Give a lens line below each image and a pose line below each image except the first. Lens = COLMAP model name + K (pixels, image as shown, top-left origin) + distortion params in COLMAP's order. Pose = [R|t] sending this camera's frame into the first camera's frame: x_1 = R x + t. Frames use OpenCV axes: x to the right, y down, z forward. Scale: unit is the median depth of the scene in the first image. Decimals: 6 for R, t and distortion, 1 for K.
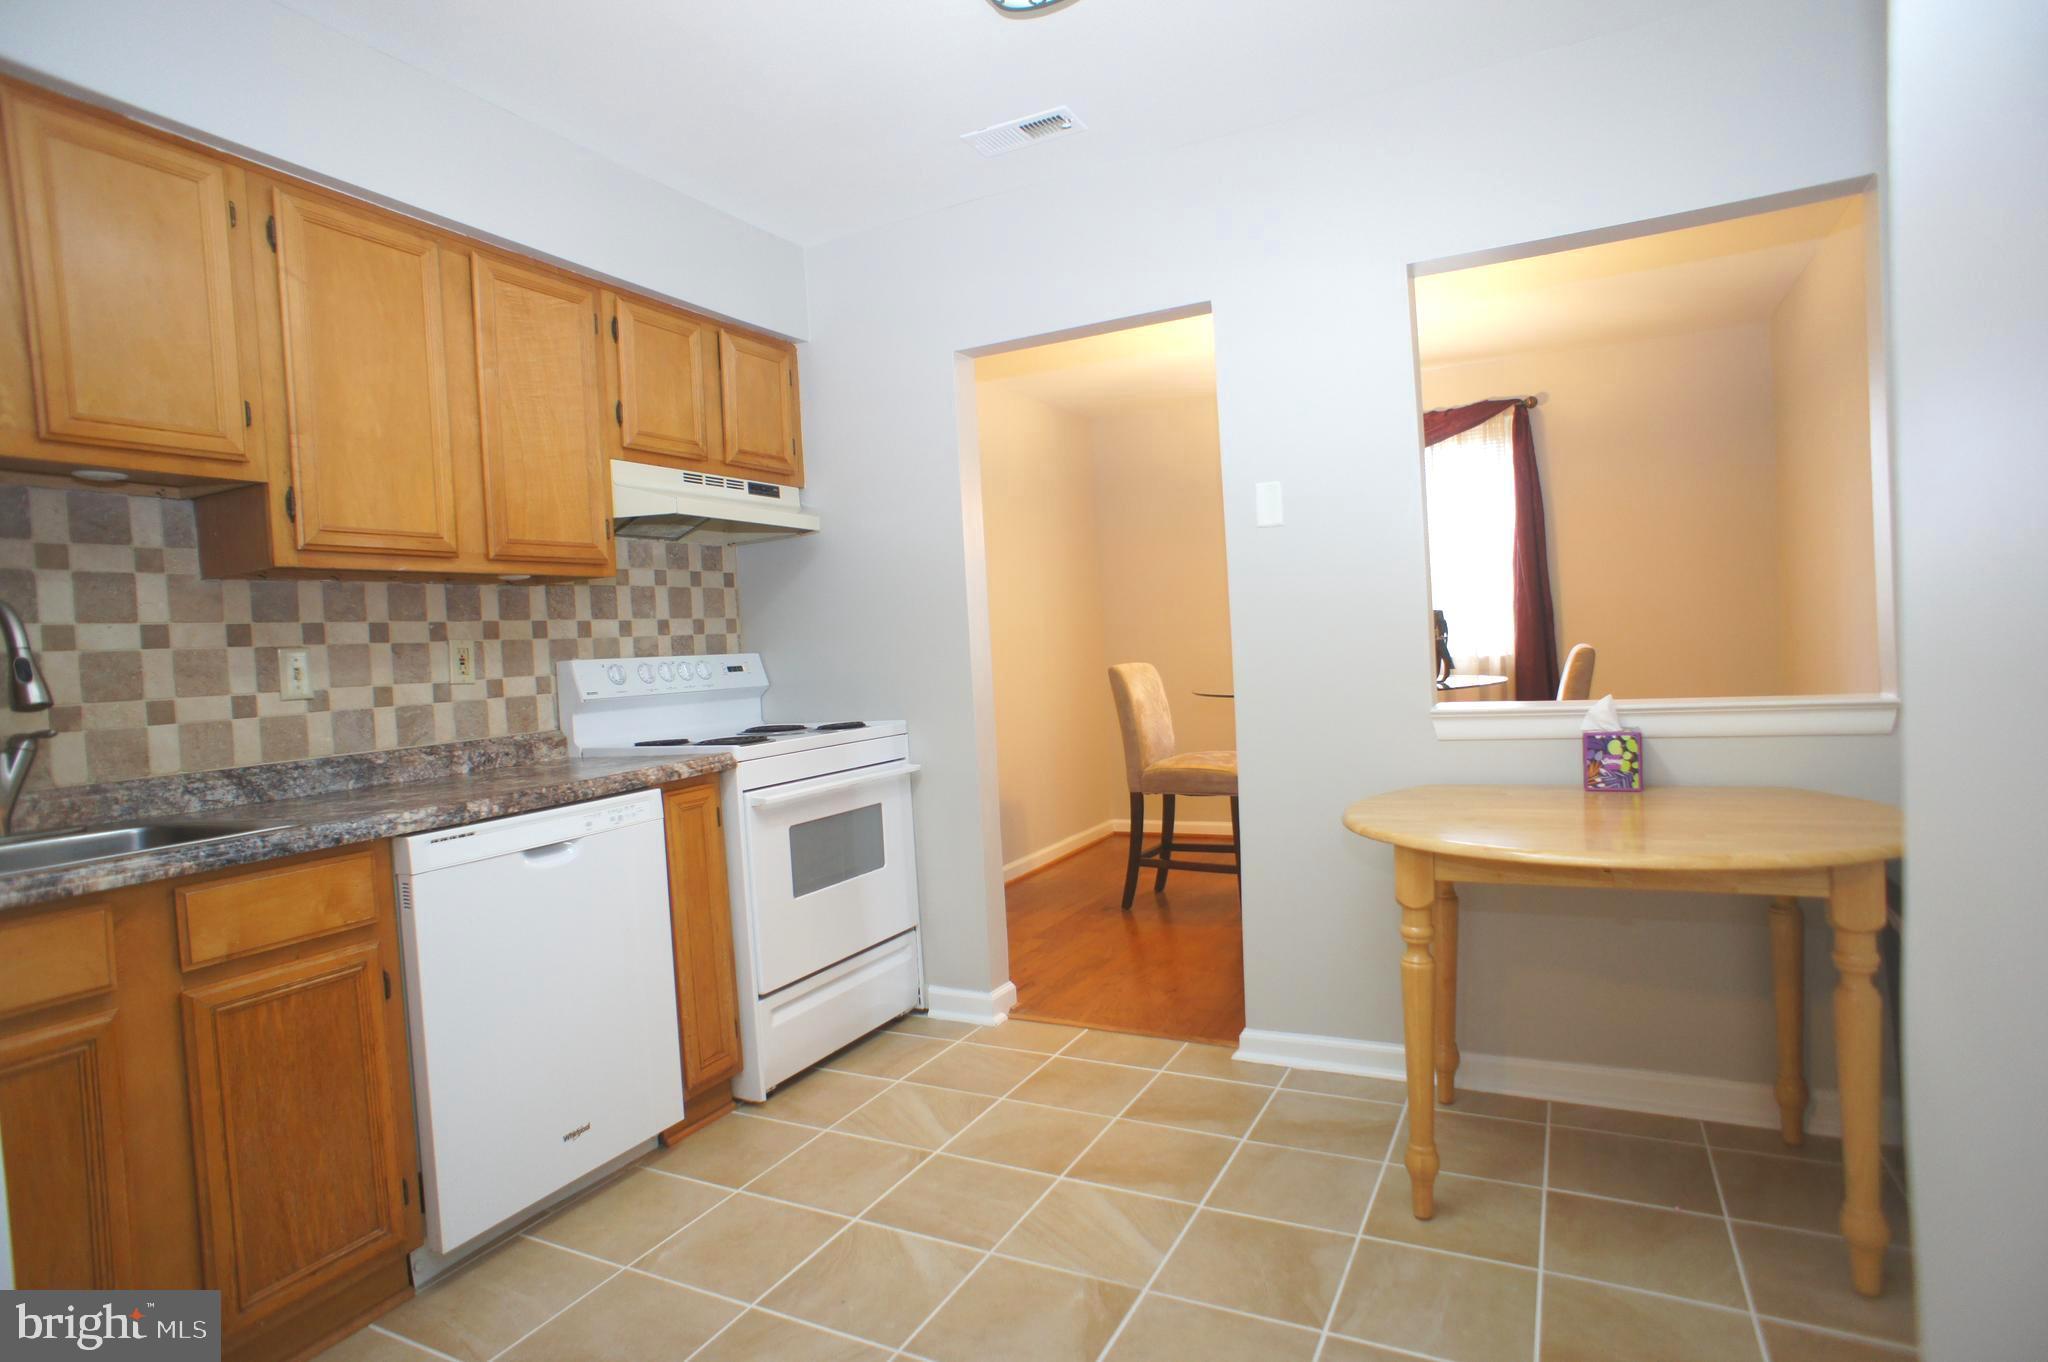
lens RADIAL K [[1073.8, 0, 1024.0], [0, 1073.8, 681.0], [0, 0, 1]] dist [-0.084254, 0.051314]
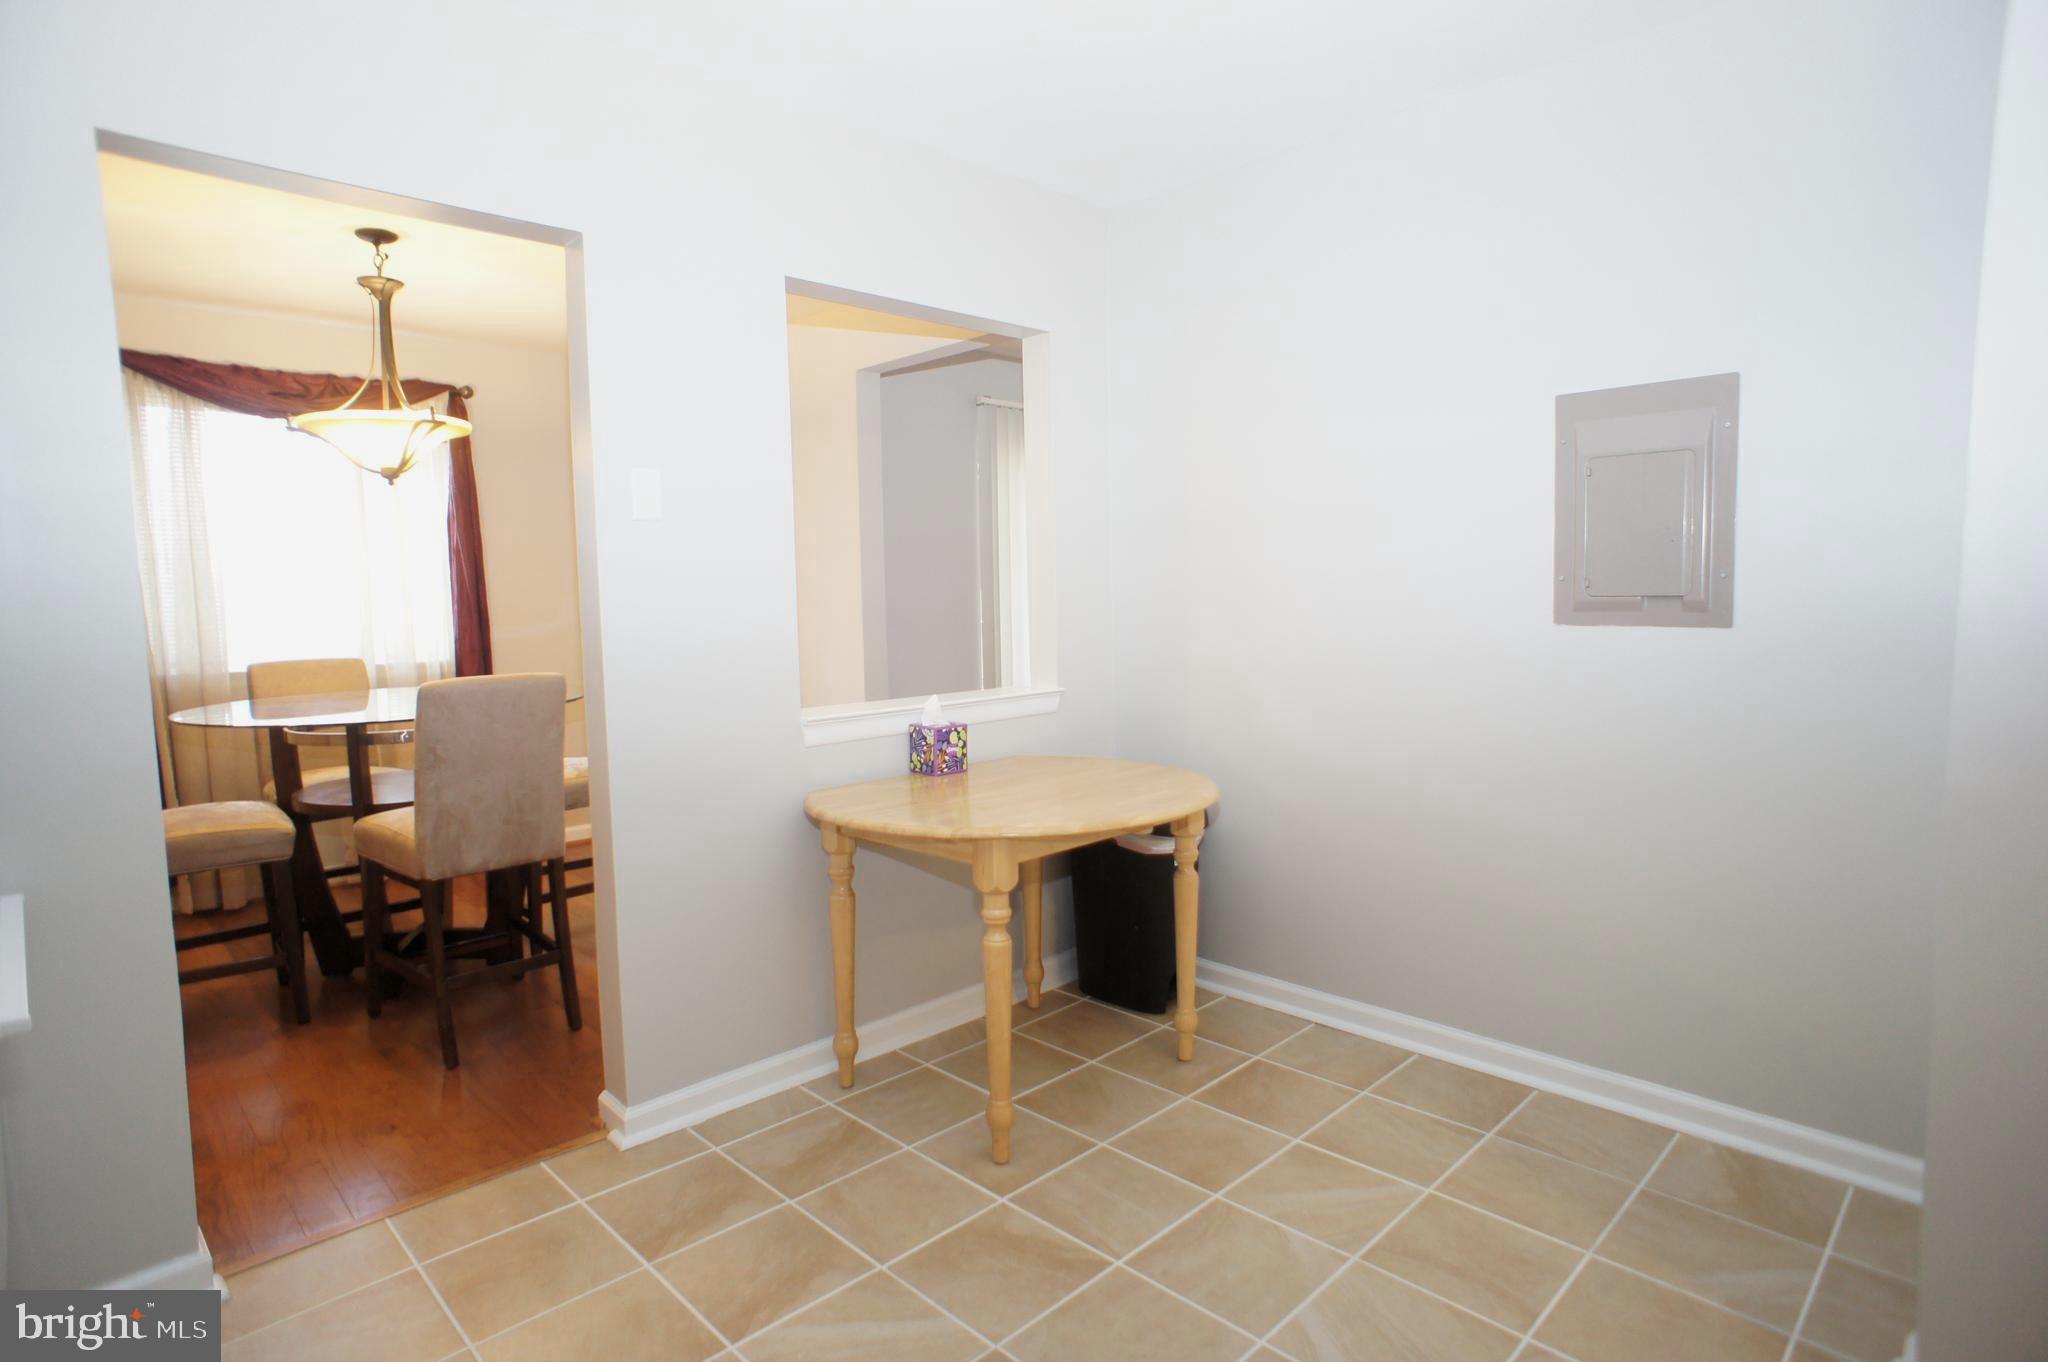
lens RADIAL K [[1073.8, 0, 1024.0], [0, 1073.8, 681.0], [0, 0, 1]] dist [-0.084254, 0.051314]
pose [[0.310645, -0.034757, 0.949890, -0.586139], [0.031556, 0.999157, 0.026240, -0.032429], [-0.950002, 0.021823, 0.311480, 0.523966]]
